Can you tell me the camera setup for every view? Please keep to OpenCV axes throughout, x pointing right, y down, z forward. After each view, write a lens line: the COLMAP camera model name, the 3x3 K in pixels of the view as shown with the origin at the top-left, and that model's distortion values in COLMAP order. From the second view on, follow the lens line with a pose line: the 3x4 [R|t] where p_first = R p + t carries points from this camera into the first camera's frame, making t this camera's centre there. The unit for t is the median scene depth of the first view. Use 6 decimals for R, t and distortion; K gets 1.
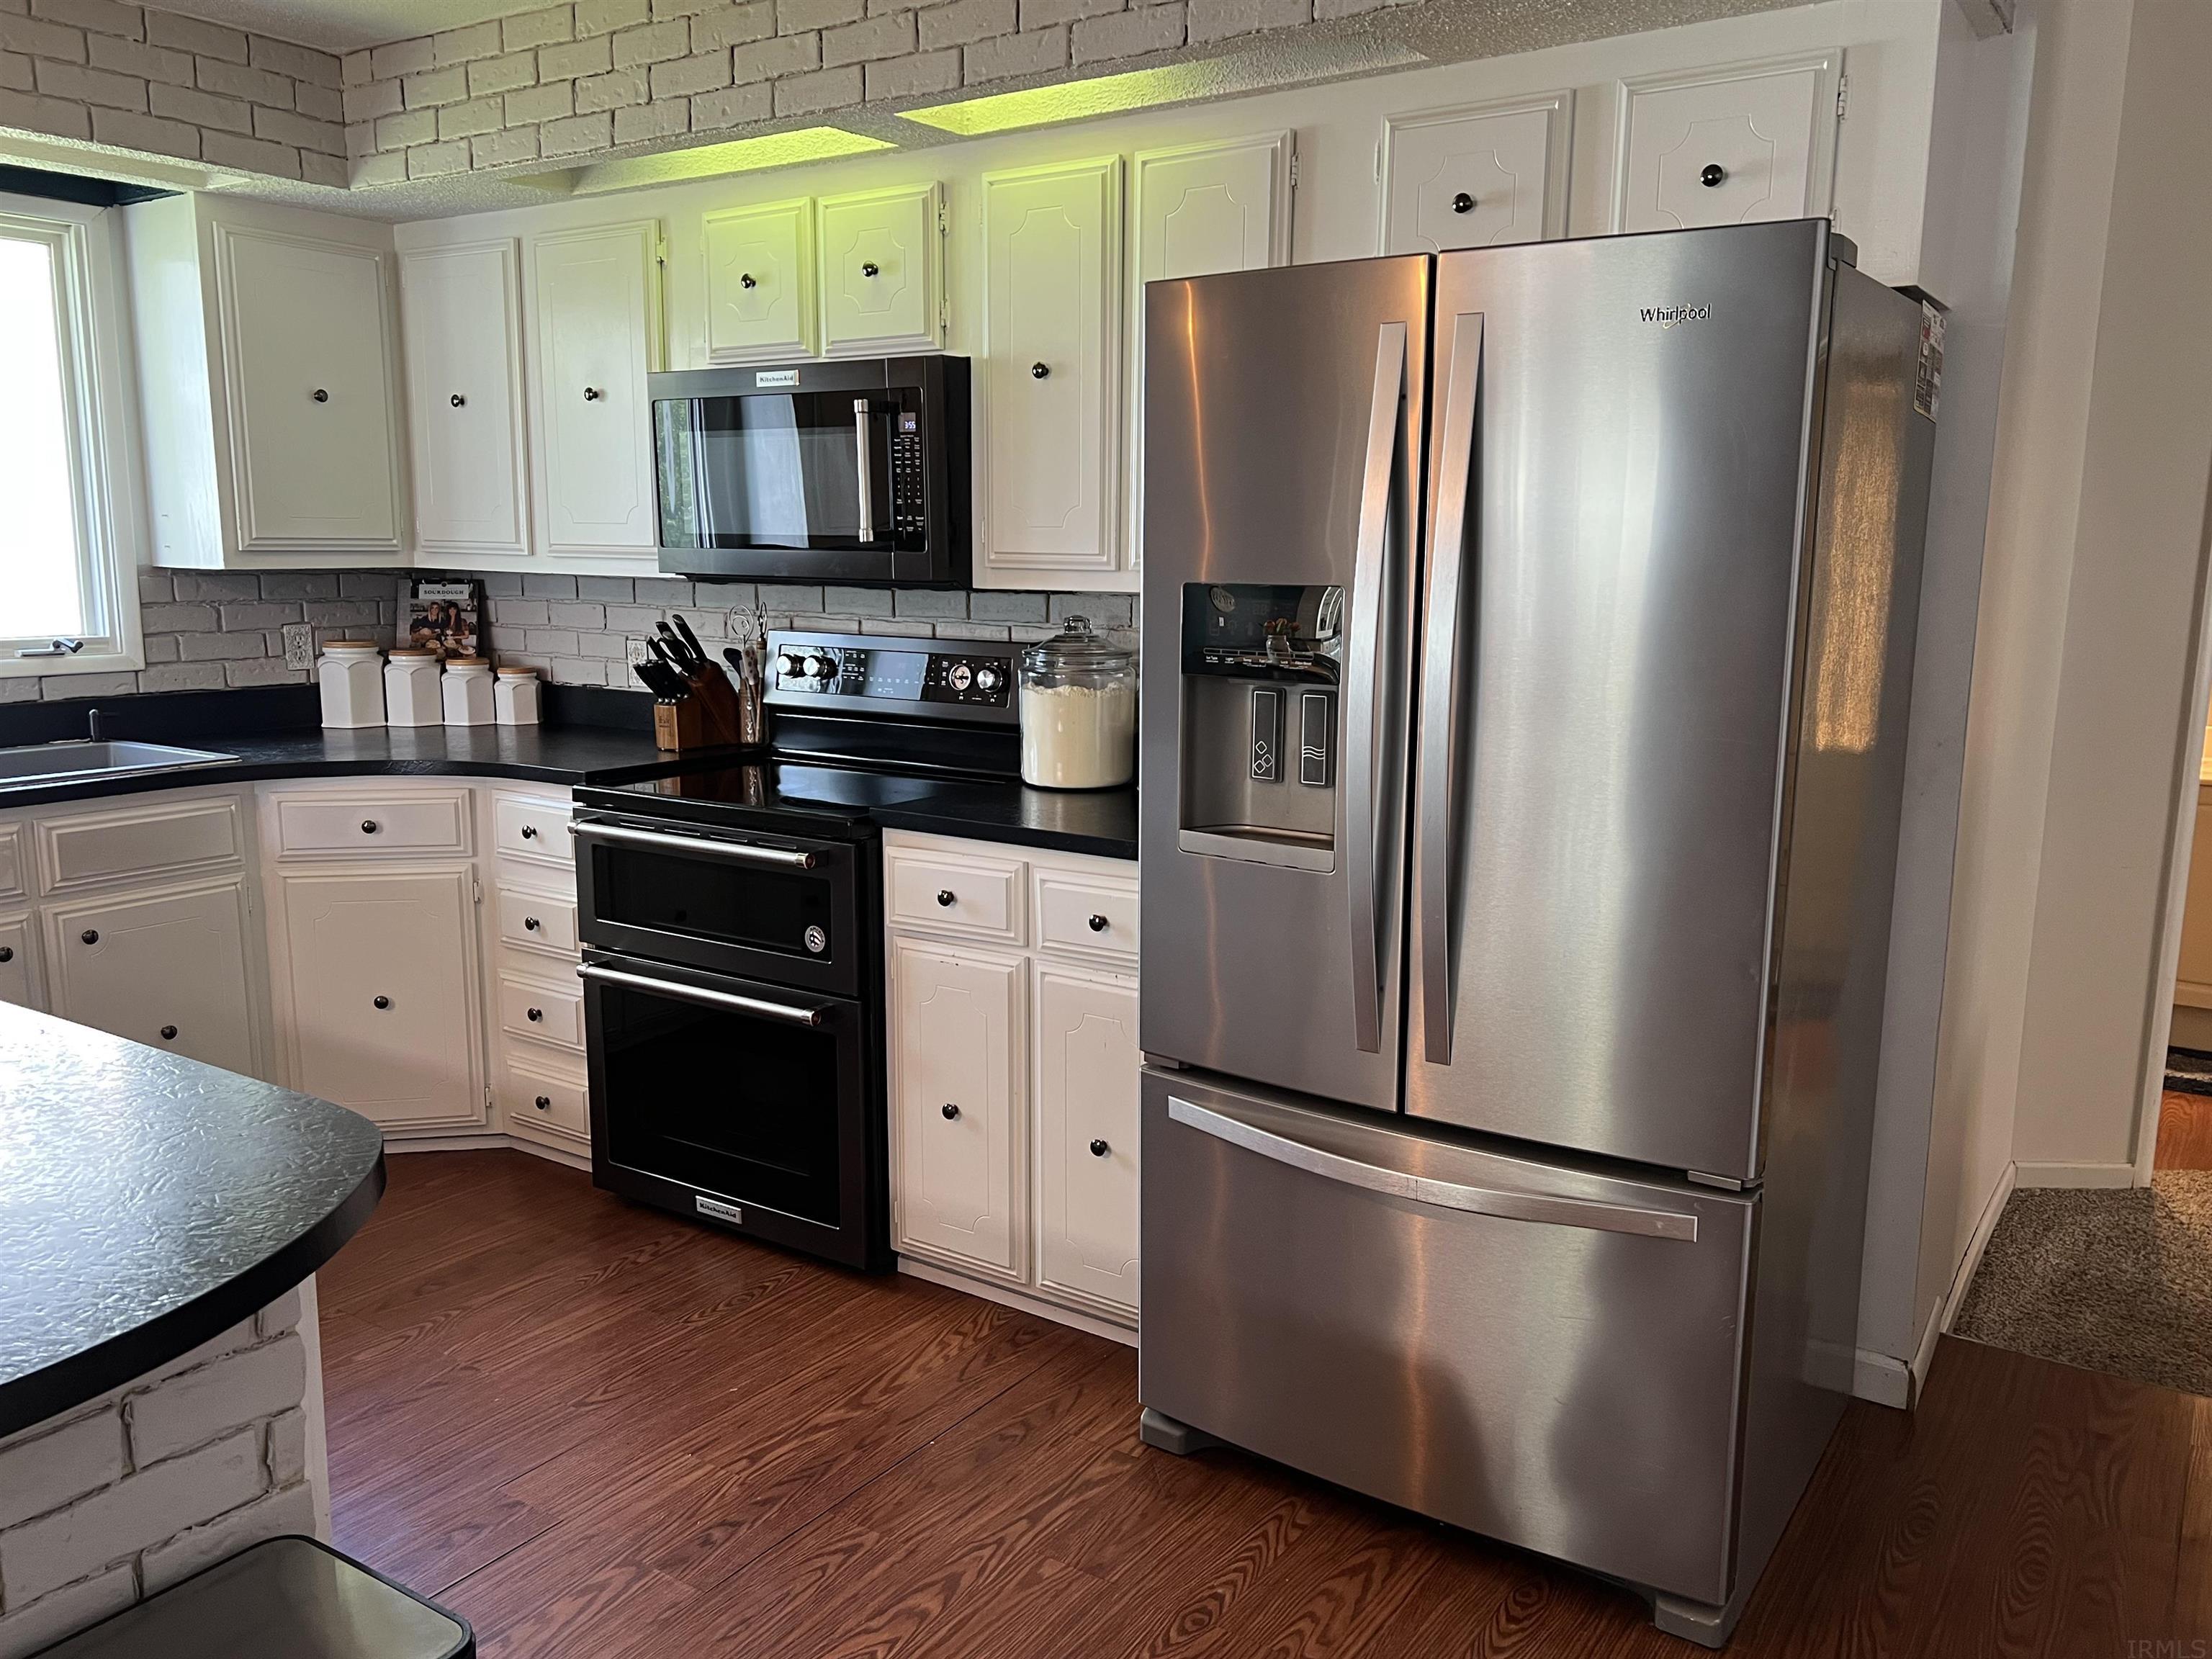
lens RADIAL K [[1738.3, 0, 1106.0], [0, 1738.3, 829.5], [0, 0, 1]] dist [0.005191, -0.000714]
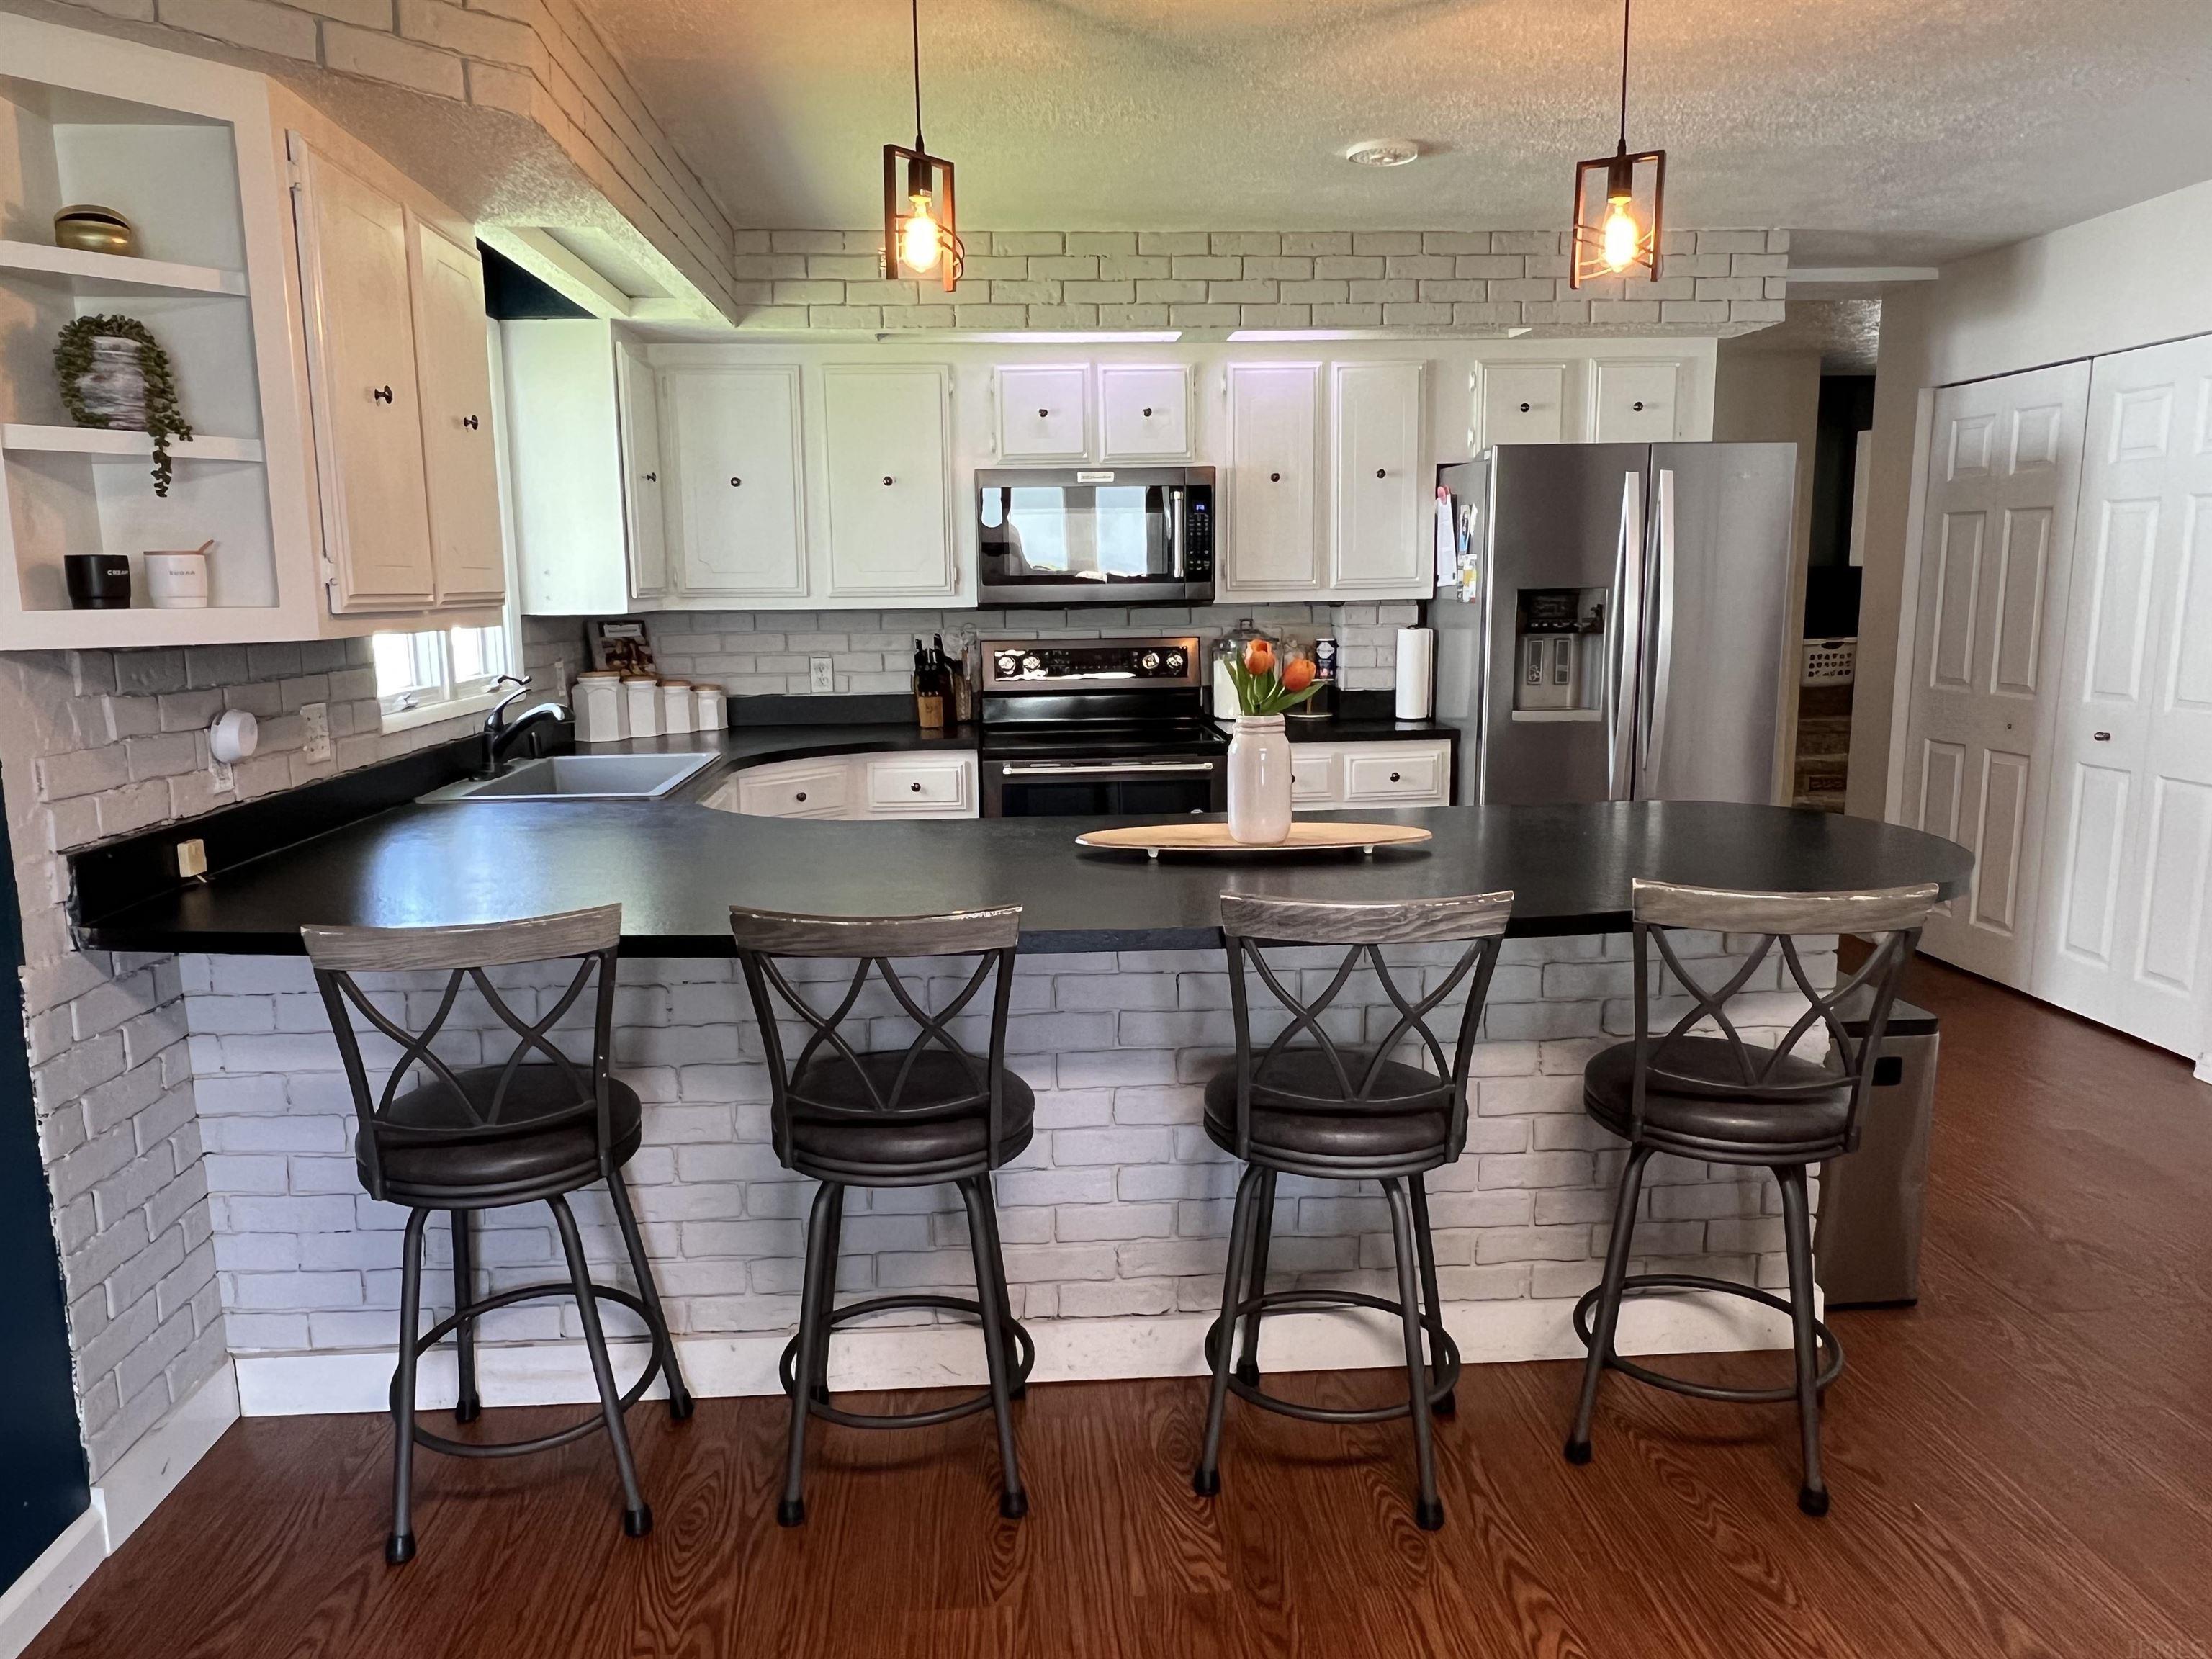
lens RADIAL K [[1527.2, 0, 1106.0], [0, 1527.2, 829.5], [0, 0, 1]] dist [-0.006559, -0.000711]
pose [[0.791427, -0.122679, 0.598826, -1.048367], [0.124087, 0.991500, 0.039127, 0.007503], [-0.598536, 0.043340, 0.799923, -0.109079]]
